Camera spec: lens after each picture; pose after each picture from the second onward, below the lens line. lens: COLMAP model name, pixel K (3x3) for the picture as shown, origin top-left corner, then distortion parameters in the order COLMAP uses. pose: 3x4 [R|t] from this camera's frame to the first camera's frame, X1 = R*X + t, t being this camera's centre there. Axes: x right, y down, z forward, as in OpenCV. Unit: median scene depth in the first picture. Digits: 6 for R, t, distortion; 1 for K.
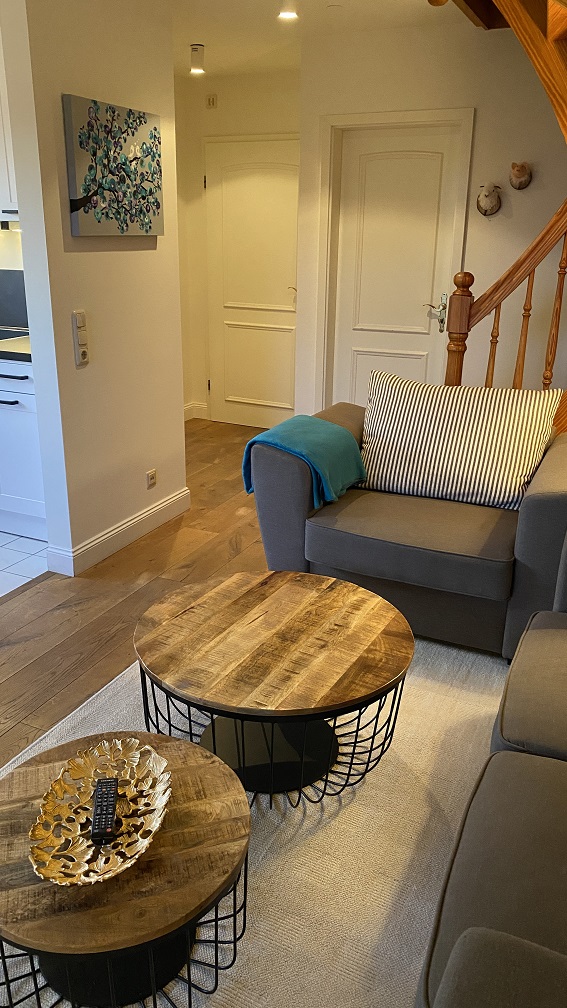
lens RADIAL K [[761.3, 0, 281.6], [0, 761.3, 493.5], [0, 0, 1]] dist [-0.002781, 0.007327]
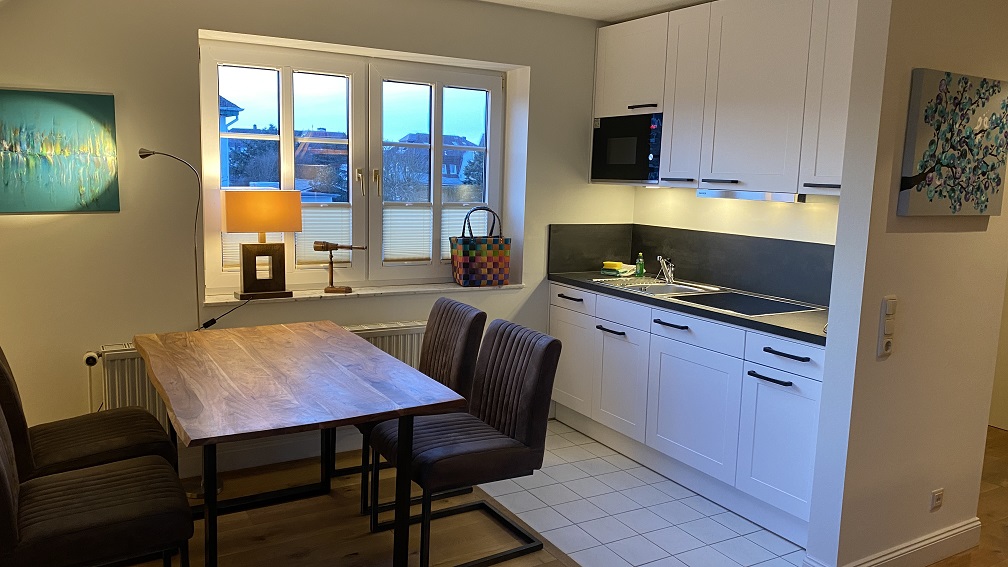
lens RADIAL K [[761.3, 0, 500.6], [0, 761.3, 284.2], [0, 0, 1]] dist [-0.002781, 0.007327]
pose [[0.822557, 0.093921, -0.560874, -0.143118], [-0.206032, 0.968481, -0.139984, -0.038320], [0.530048, 0.230703, 0.815981, 0.044589]]
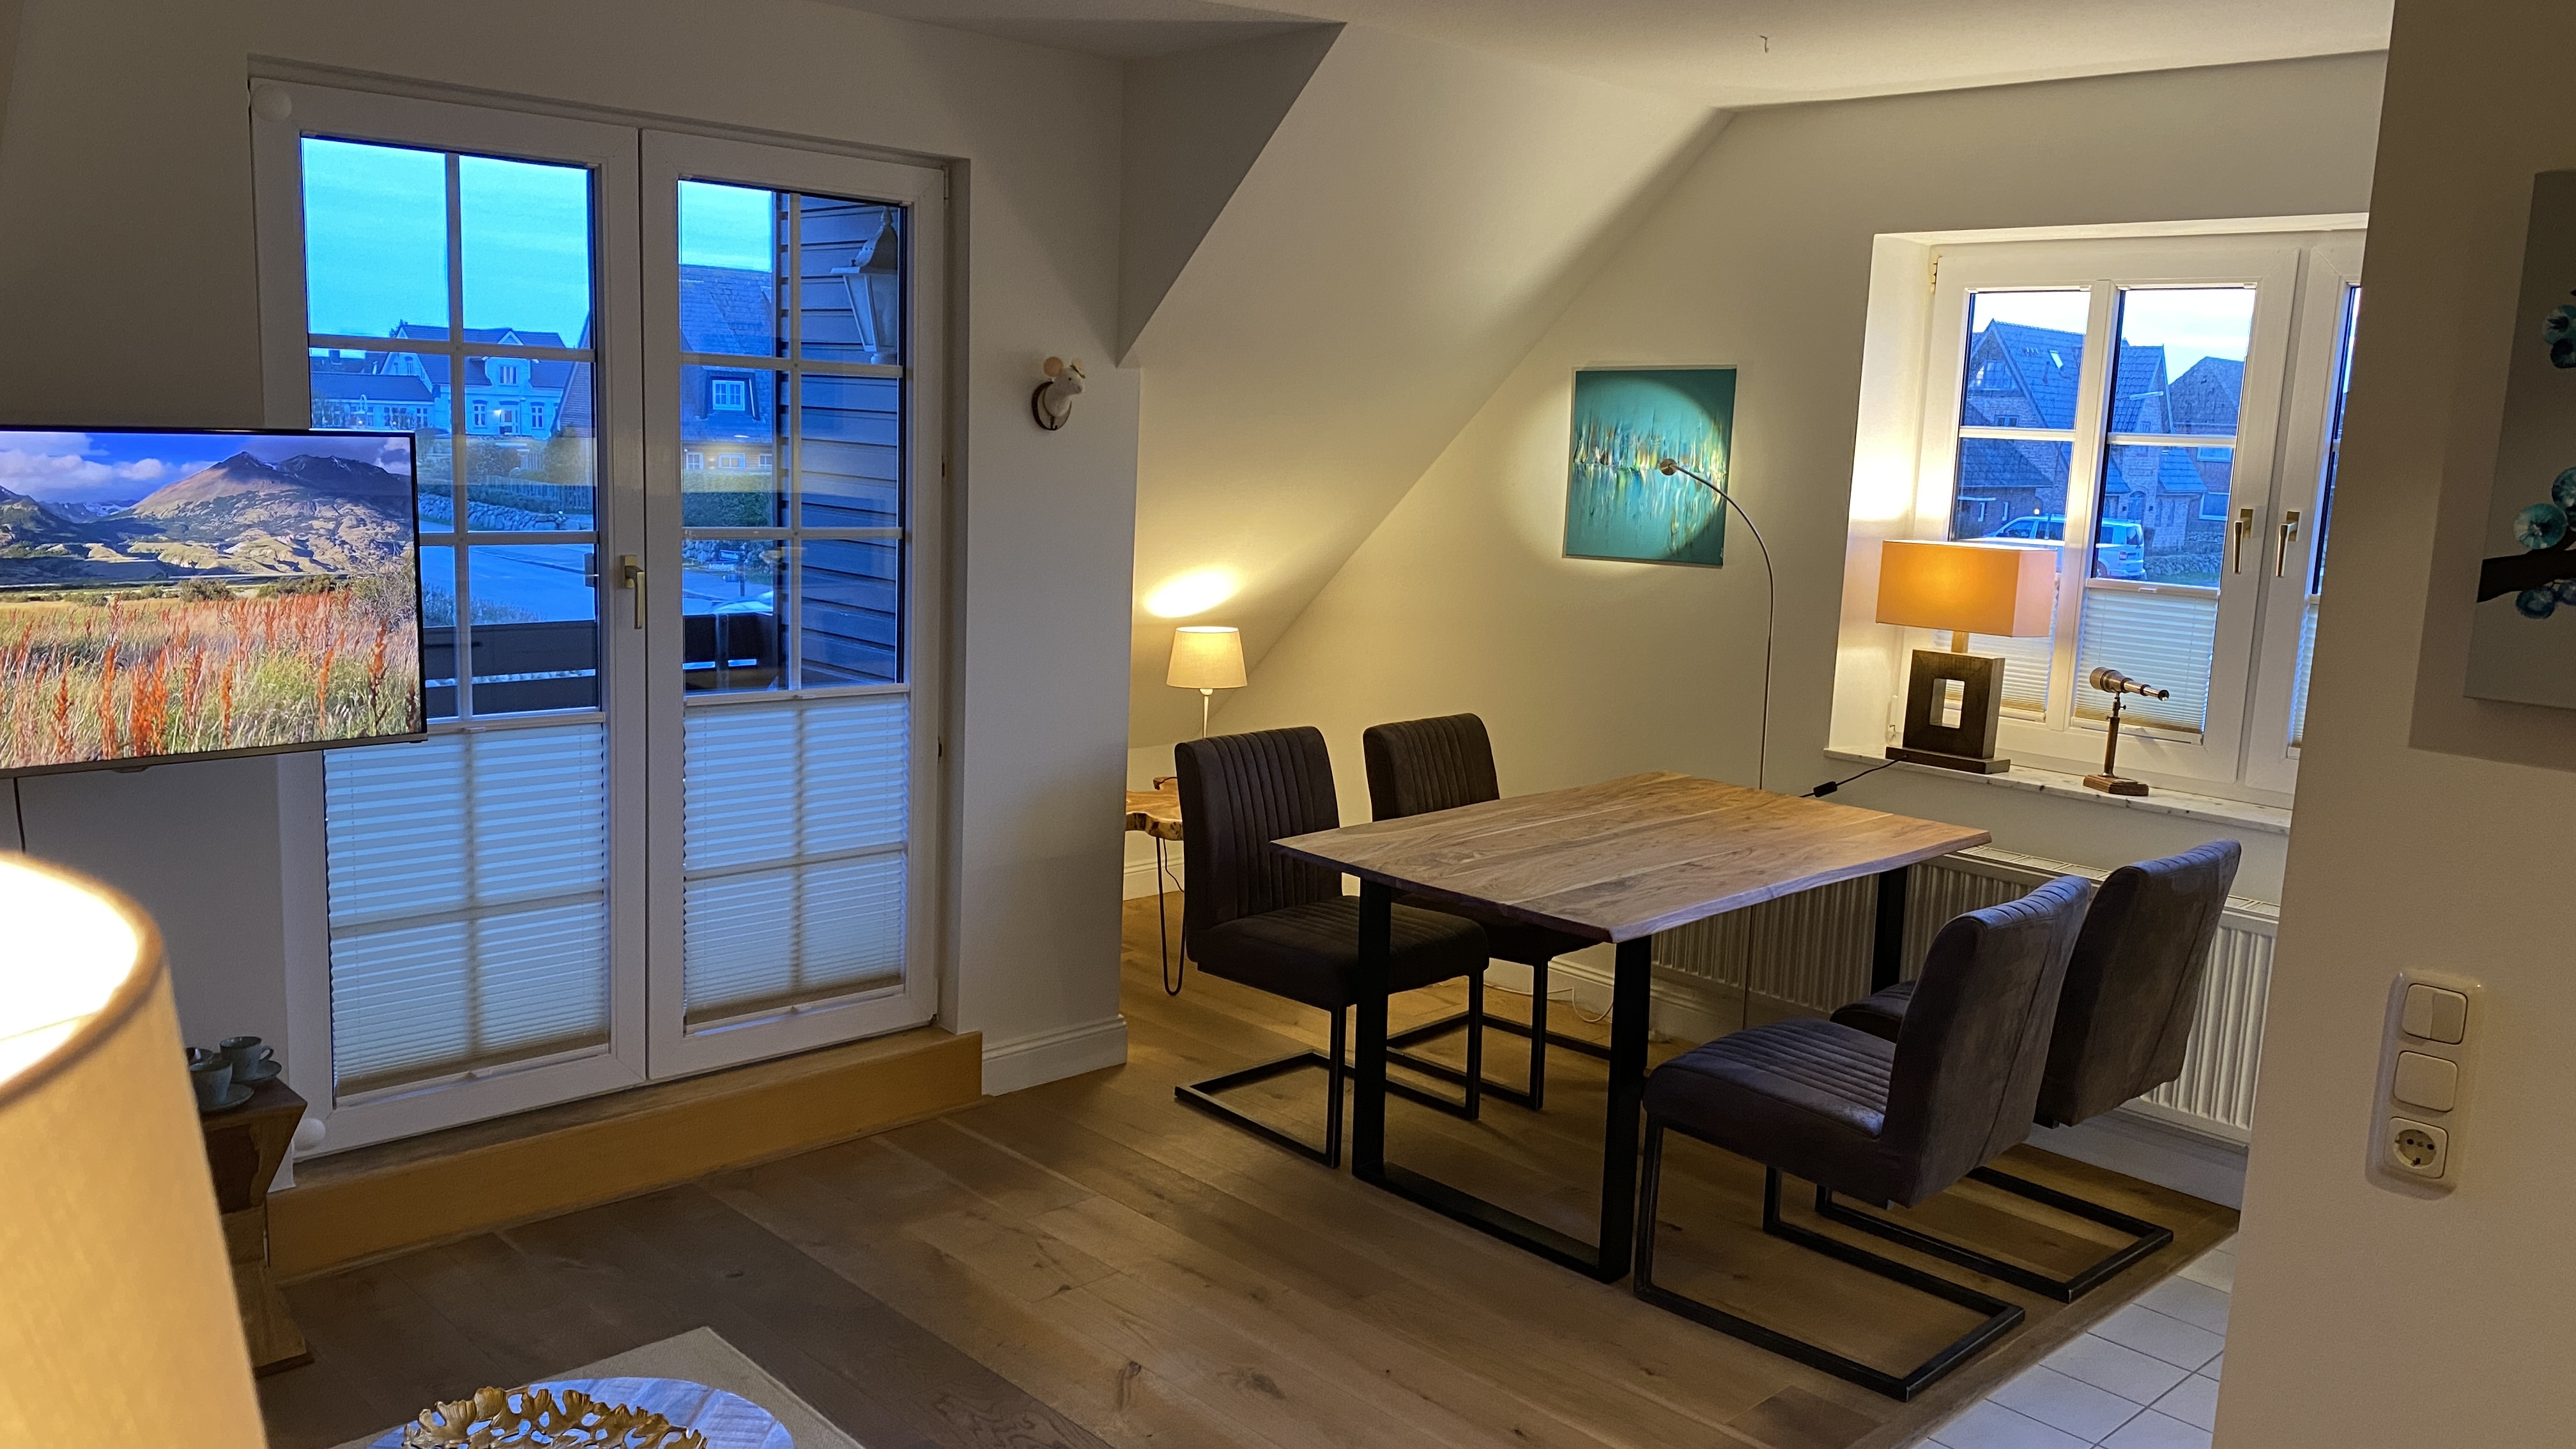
lens RADIAL K [[1945.4, 0, 1275.0], [0, 1945.4, 722.7], [0, 0, 1]] dist [-0.002781, 0.007327]
pose [[-0.360977, 0.118321, -0.925038, 0.442786], [-0.349866, 0.902286, 0.251939, -0.336211], [0.864459, 0.414584, -0.284309, 0.802940]]
